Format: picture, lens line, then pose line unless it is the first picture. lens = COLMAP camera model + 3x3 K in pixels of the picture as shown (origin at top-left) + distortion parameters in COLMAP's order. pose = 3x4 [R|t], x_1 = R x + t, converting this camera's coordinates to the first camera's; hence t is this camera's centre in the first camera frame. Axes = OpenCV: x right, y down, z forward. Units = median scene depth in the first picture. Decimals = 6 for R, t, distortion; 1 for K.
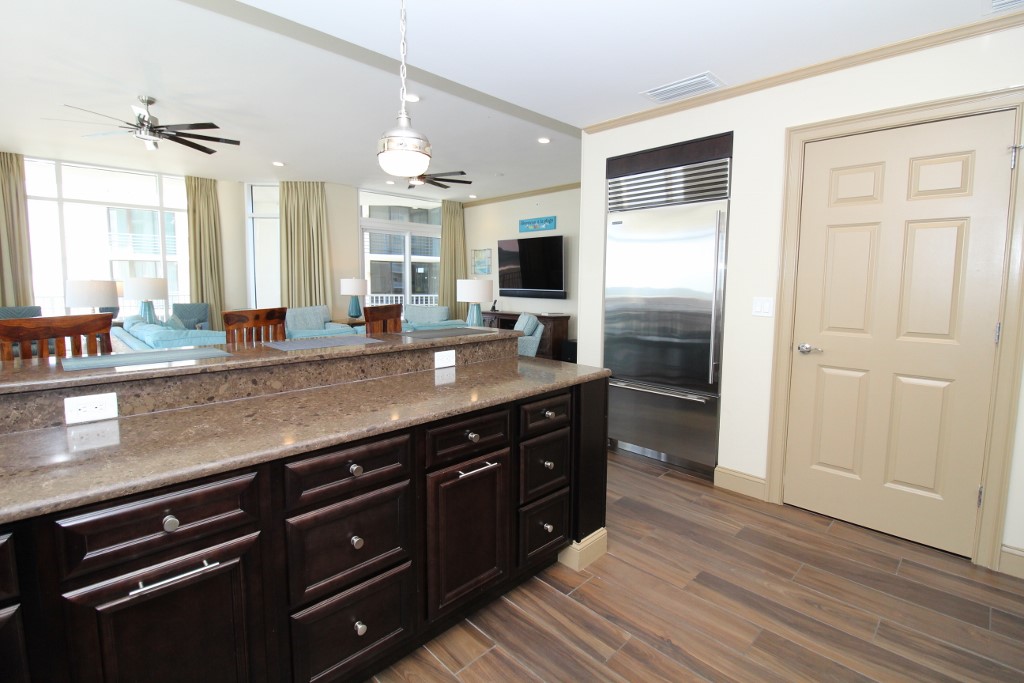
lens RADIAL K [[480.5, 0, 510.2], [0, 480.5, 320.4], [0, 0, 1]] dist [0.009753, -0.000456]
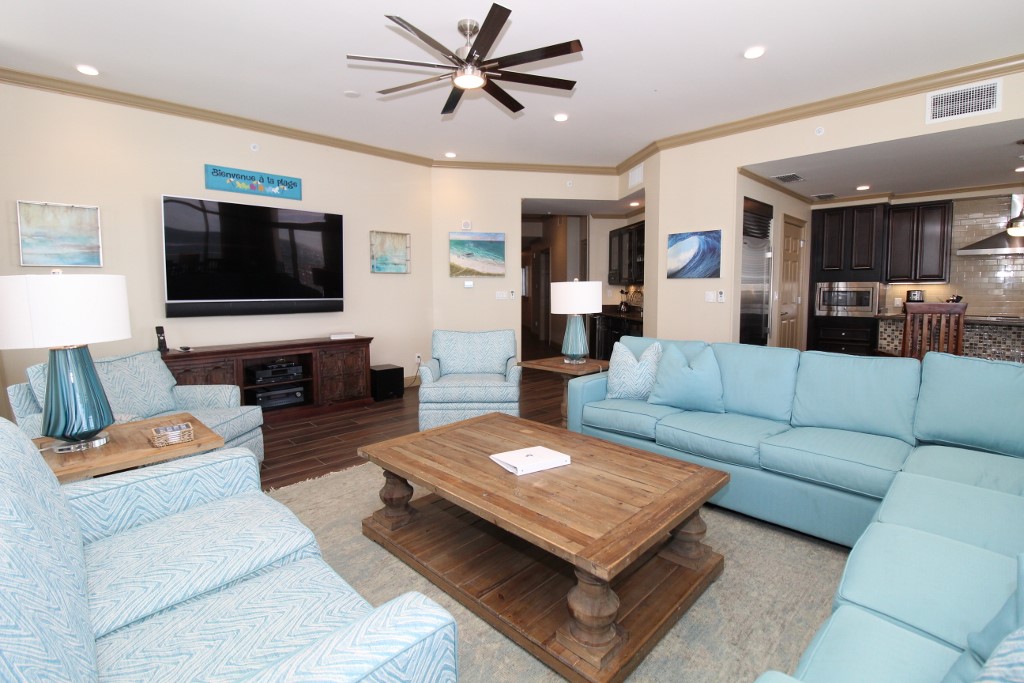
lens RADIAL K [[472.5, 0, 510.6], [0, 472.5, 324.7], [0, 0, 1]] dist [-0.001891, -0.009594]
pose [[0.001368, -0.084975, 0.996382, -0.520067], [0.081814, 0.993052, 0.084579, -0.060163], [-0.996647, 0.081403, 0.008311, 0.735239]]
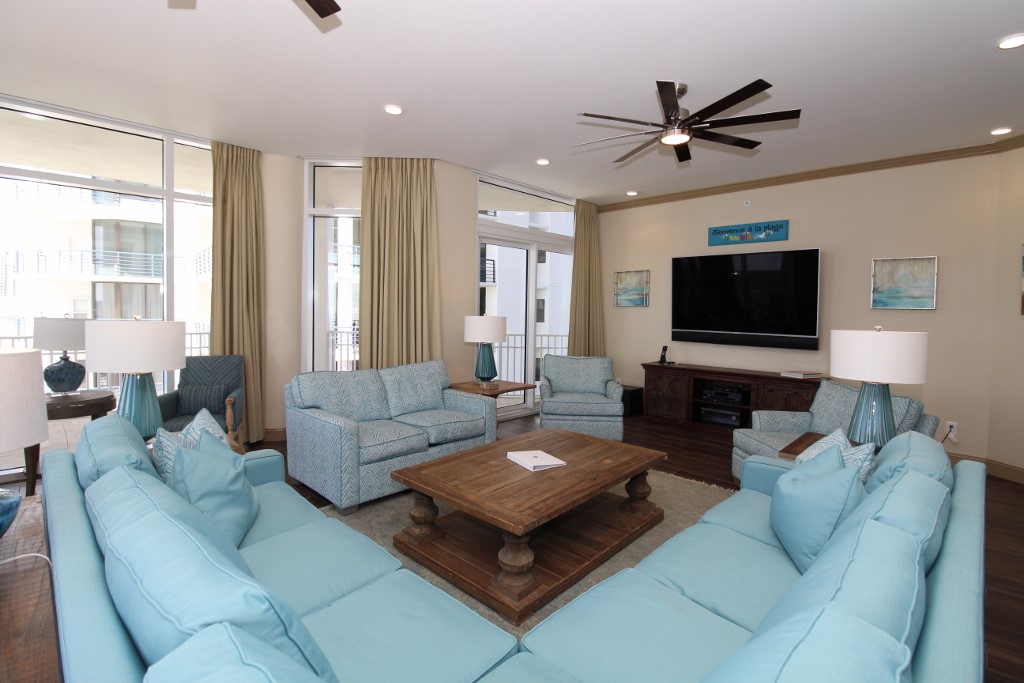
lens RADIAL K [[472.5, 0, 510.6], [0, 472.5, 324.7], [0, 0, 1]] dist [-0.001891, -0.009594]
pose [[0.999428, 0.006577, 0.033170, -0.295569], [-0.005139, 0.999051, -0.043250, -0.047034], [-0.033423, 0.043054, 0.998514, 0.383411]]
